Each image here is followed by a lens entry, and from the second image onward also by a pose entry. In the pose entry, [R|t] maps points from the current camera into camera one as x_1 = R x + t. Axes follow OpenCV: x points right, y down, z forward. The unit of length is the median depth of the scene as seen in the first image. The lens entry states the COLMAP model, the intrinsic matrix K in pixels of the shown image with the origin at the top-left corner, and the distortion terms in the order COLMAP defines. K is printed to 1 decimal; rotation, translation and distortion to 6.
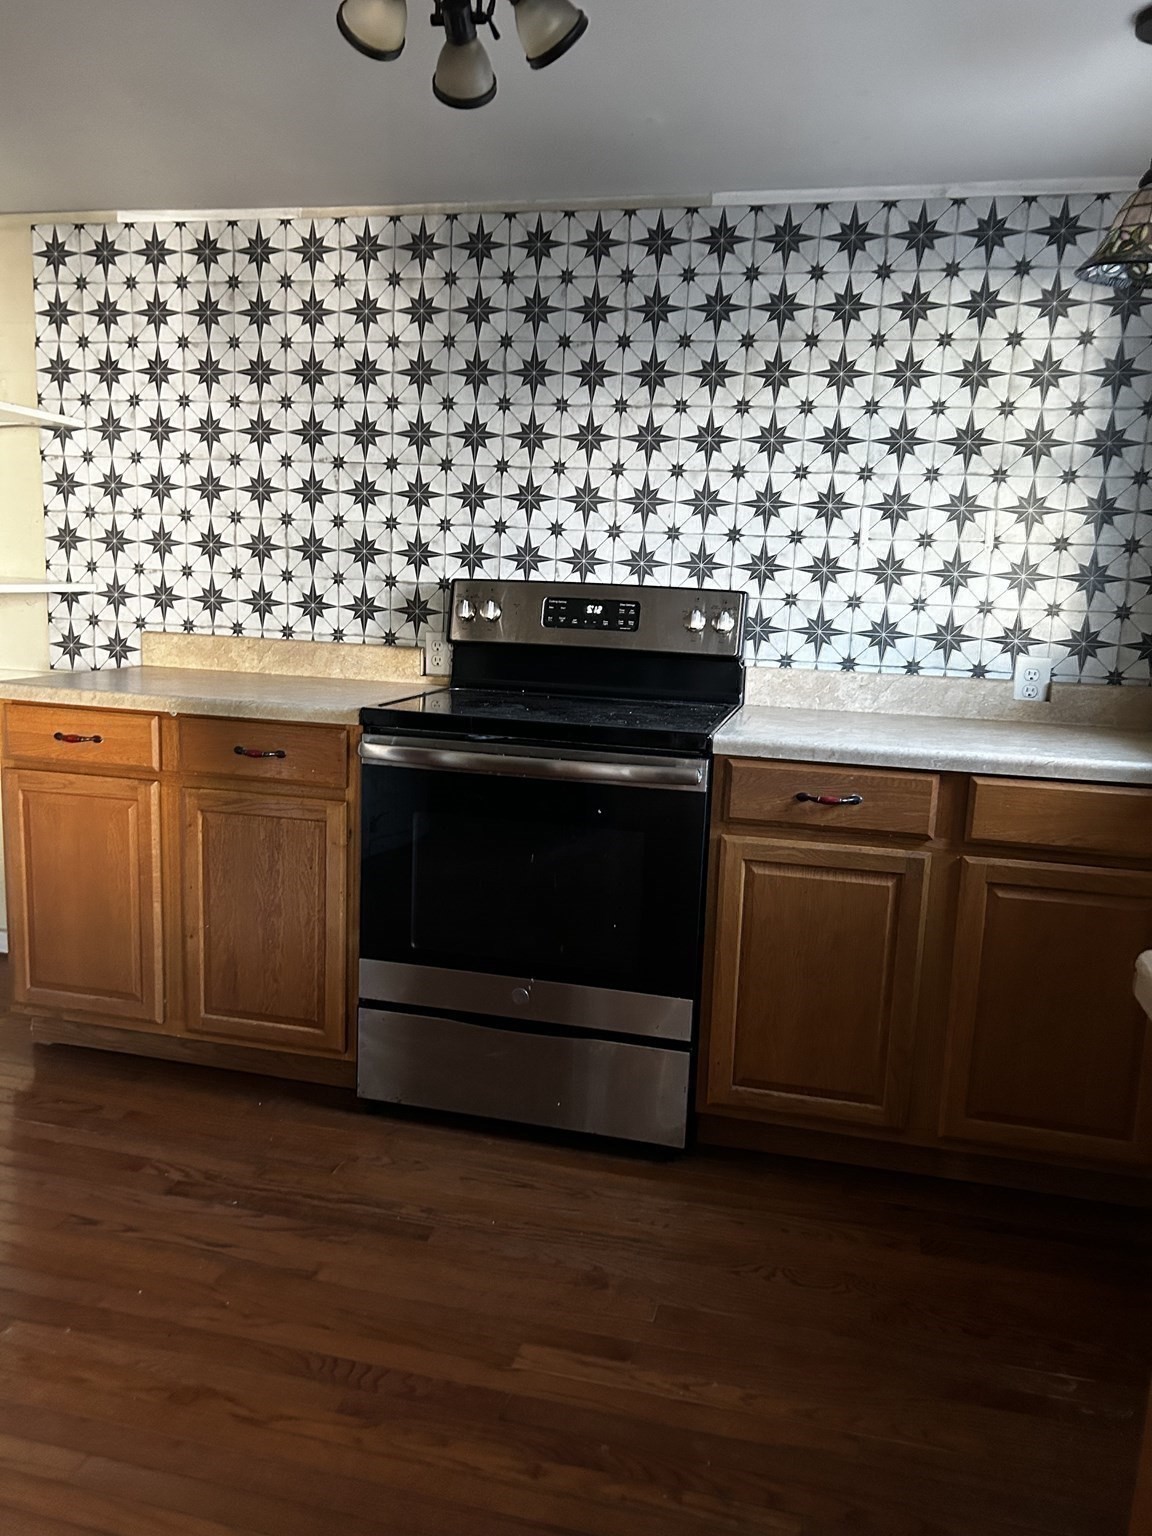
lens RADIAL K [[1159.8, 0, 569.4], [0, 1159.8, 776.4], [0, 0, 1]] dist [0.049472, -0.059362]
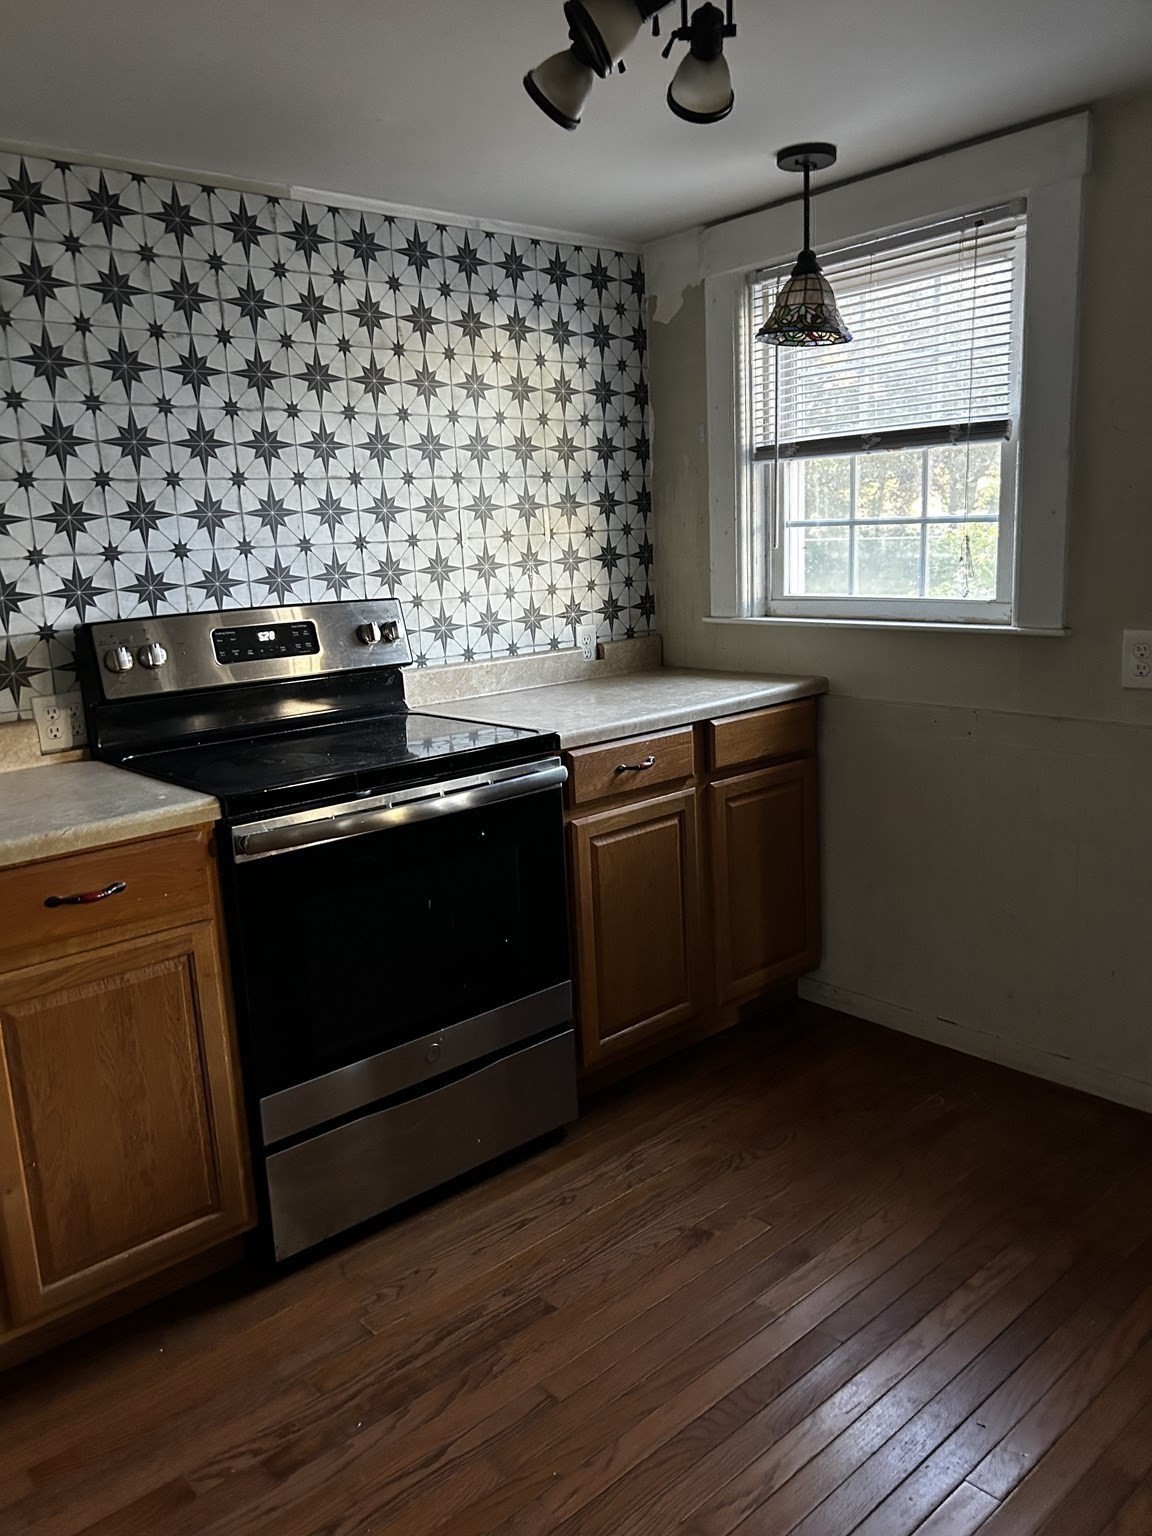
lens RADIAL K [[1159.8, 0, 563.5], [0, 1159.8, 767.8], [0, 0, 1]] dist [0.049472, -0.059362]
pose [[0.572173, -0.229564, 0.787349, -0.597546], [0.212961, 0.968683, 0.127675, -0.115867], [-0.792001, 0.094622, 0.603142, 0.297264]]
